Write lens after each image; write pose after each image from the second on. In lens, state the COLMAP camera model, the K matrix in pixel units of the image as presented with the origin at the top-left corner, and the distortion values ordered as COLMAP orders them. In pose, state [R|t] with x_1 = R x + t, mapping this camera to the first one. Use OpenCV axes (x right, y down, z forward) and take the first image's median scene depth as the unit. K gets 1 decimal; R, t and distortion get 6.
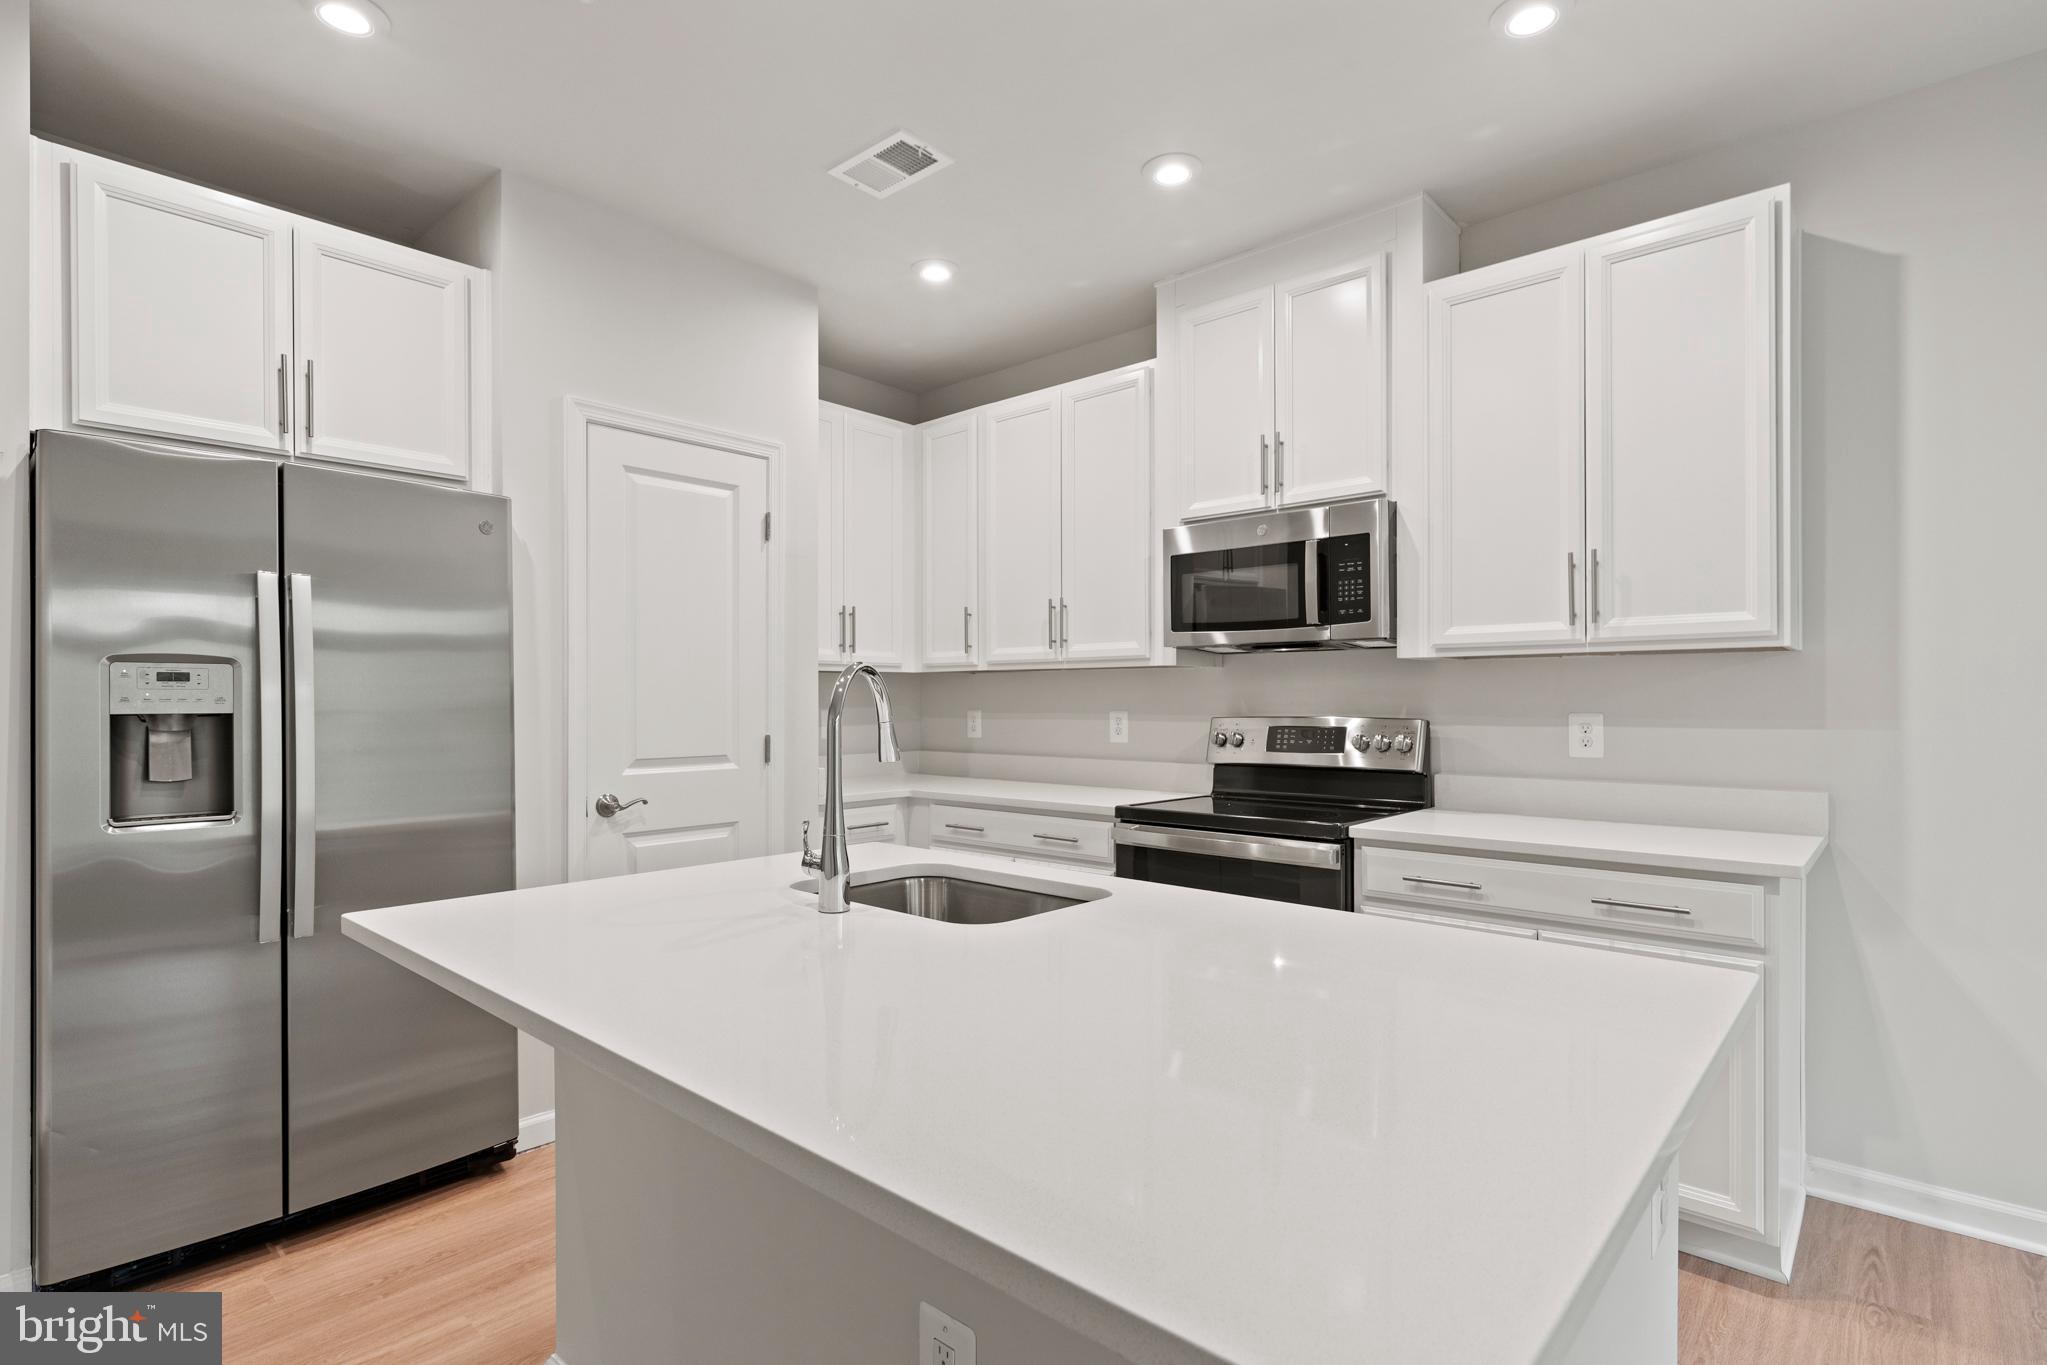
lens RADIAL K [[998.5, 0, 1022.2], [0, 998.5, 701.6], [0, 0, 1]] dist [-0.000420, -0.000538]
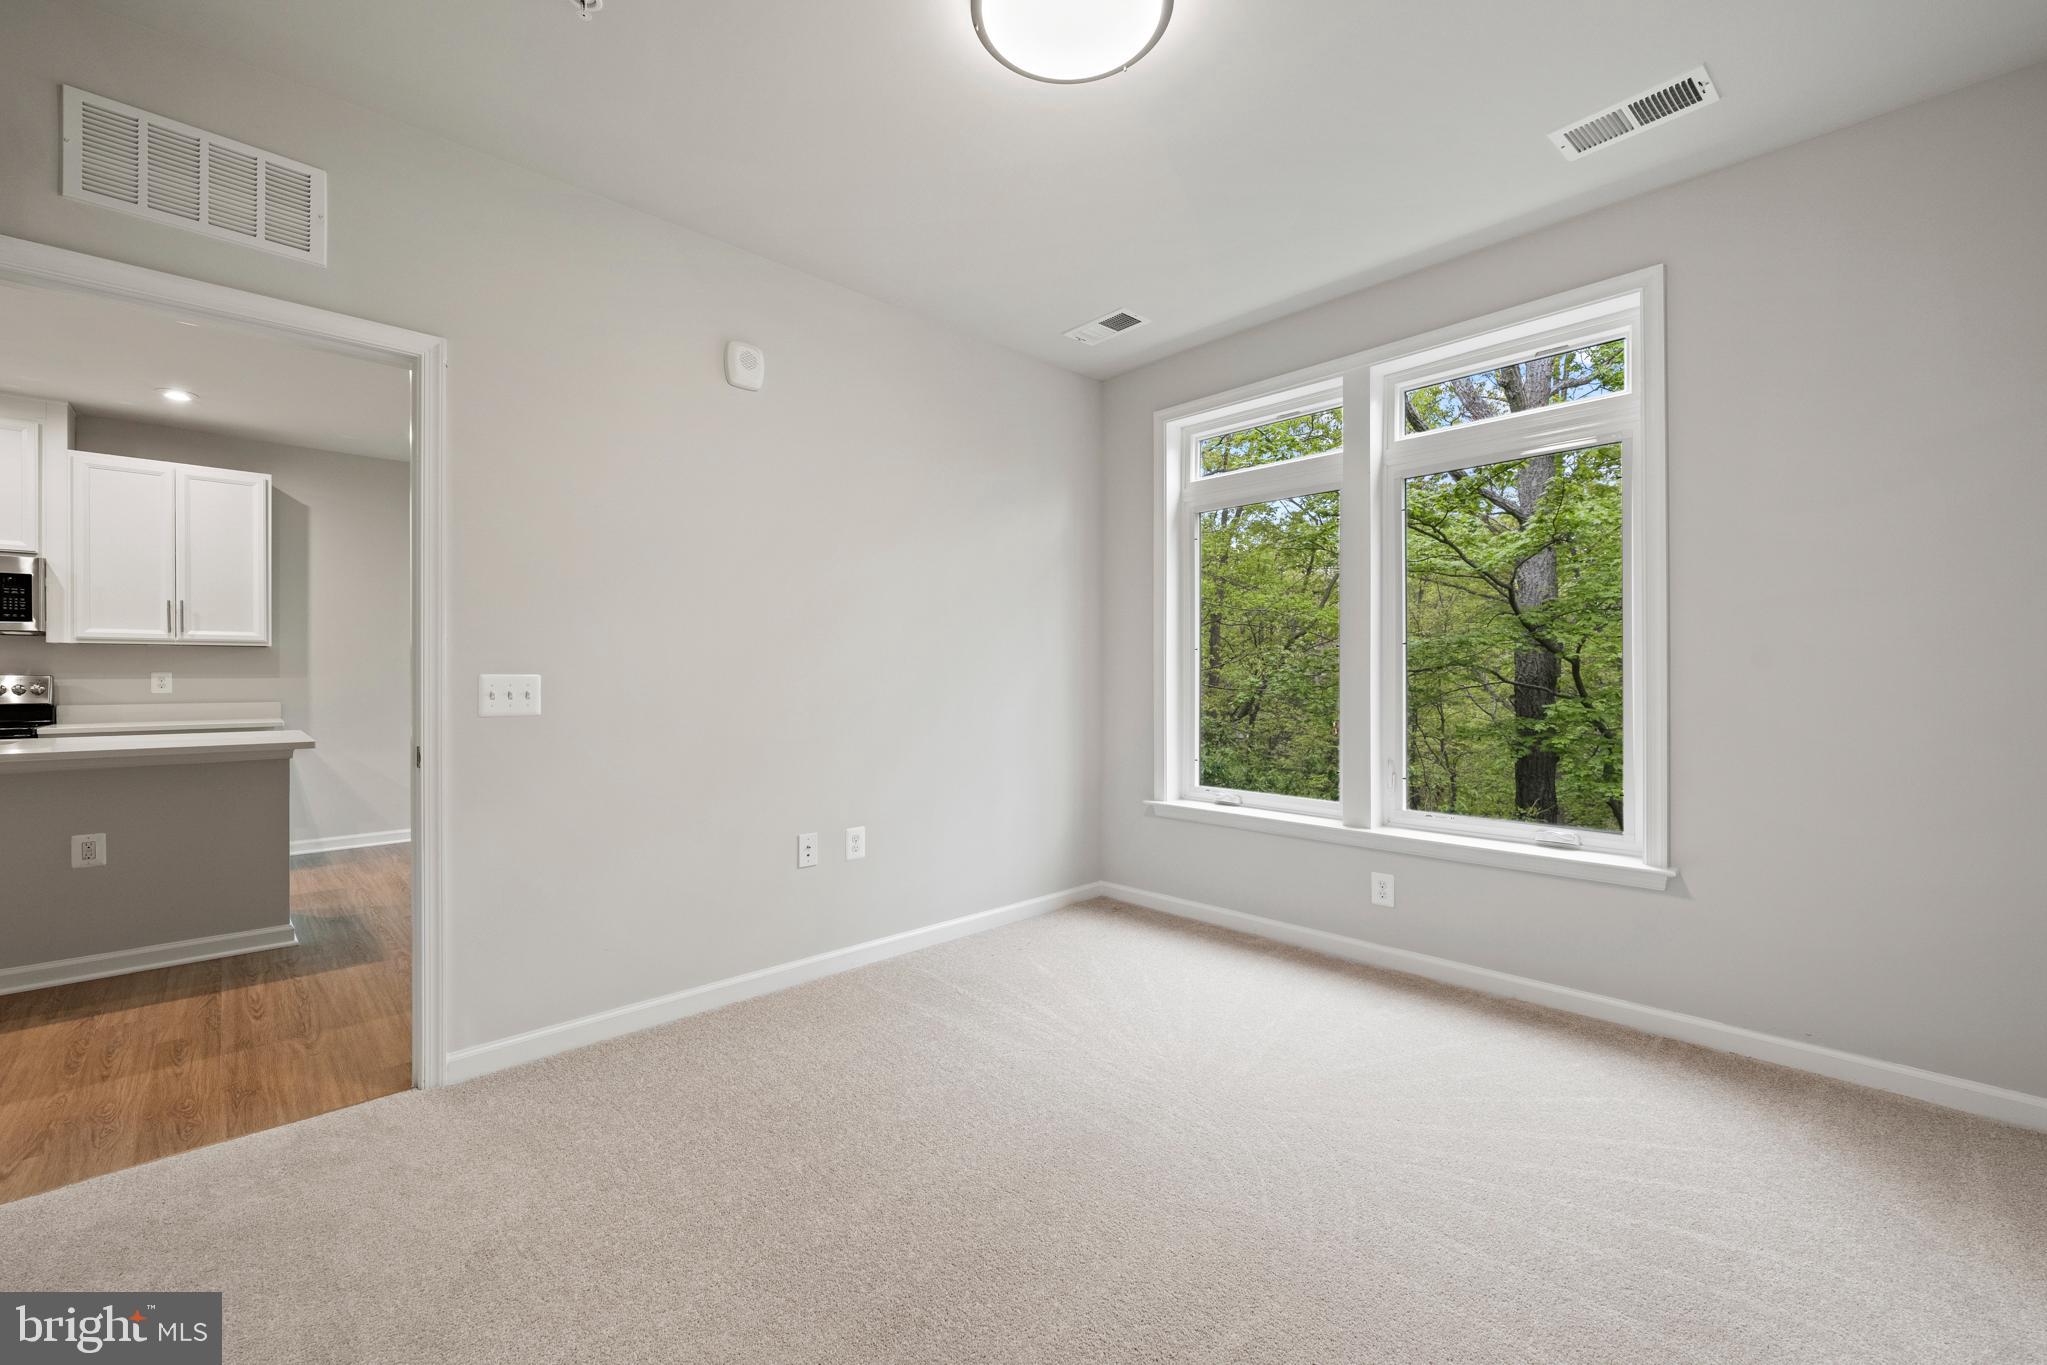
lens RADIAL K [[825.3, 0, 1023.5], [0, 825.3, 682.5], [0, 0, 1]] dist [-0.000510, -0.000348]
pose [[0.061768, -0.004400, 0.998081, -1.018222], [0.007127, 0.999967, 0.003967, 0.037237], [-0.998065, 0.006869, 0.061798, -0.892132]]
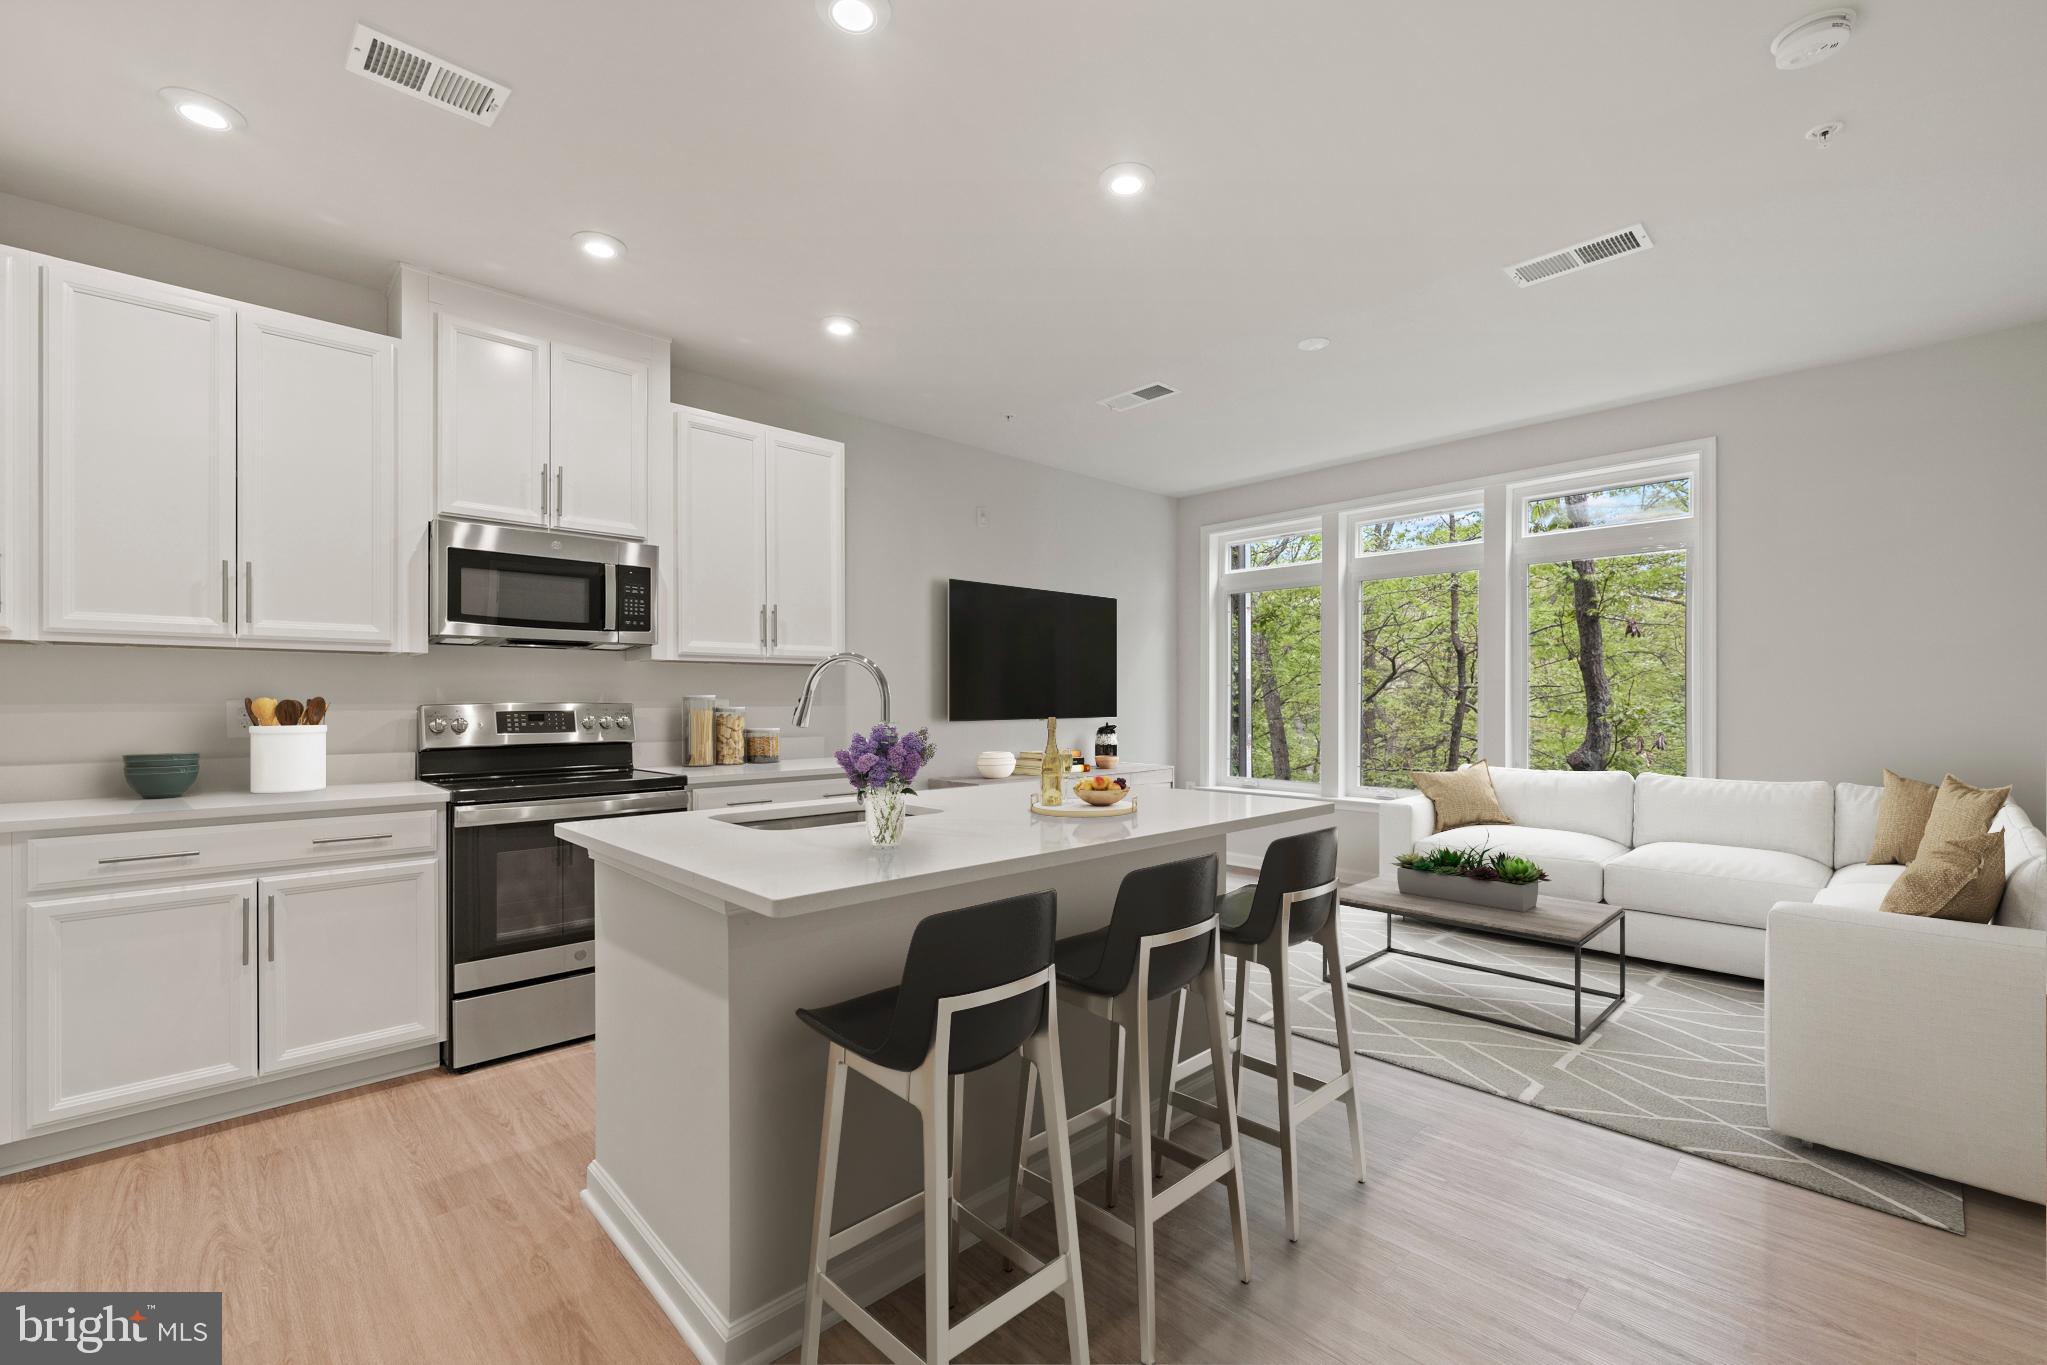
lens RADIAL K [[868.2, 0, 1033.7], [0, 868.2, 692.4], [0, 0, 1]] dist [0.001491, 0.000394]
pose [[0.068293, 0.009260, 0.997622, -0.772226], [0.002336, 0.999953, -0.009442, 0.015160], [-0.997663, 0.002975, 0.068268, 0.369246]]
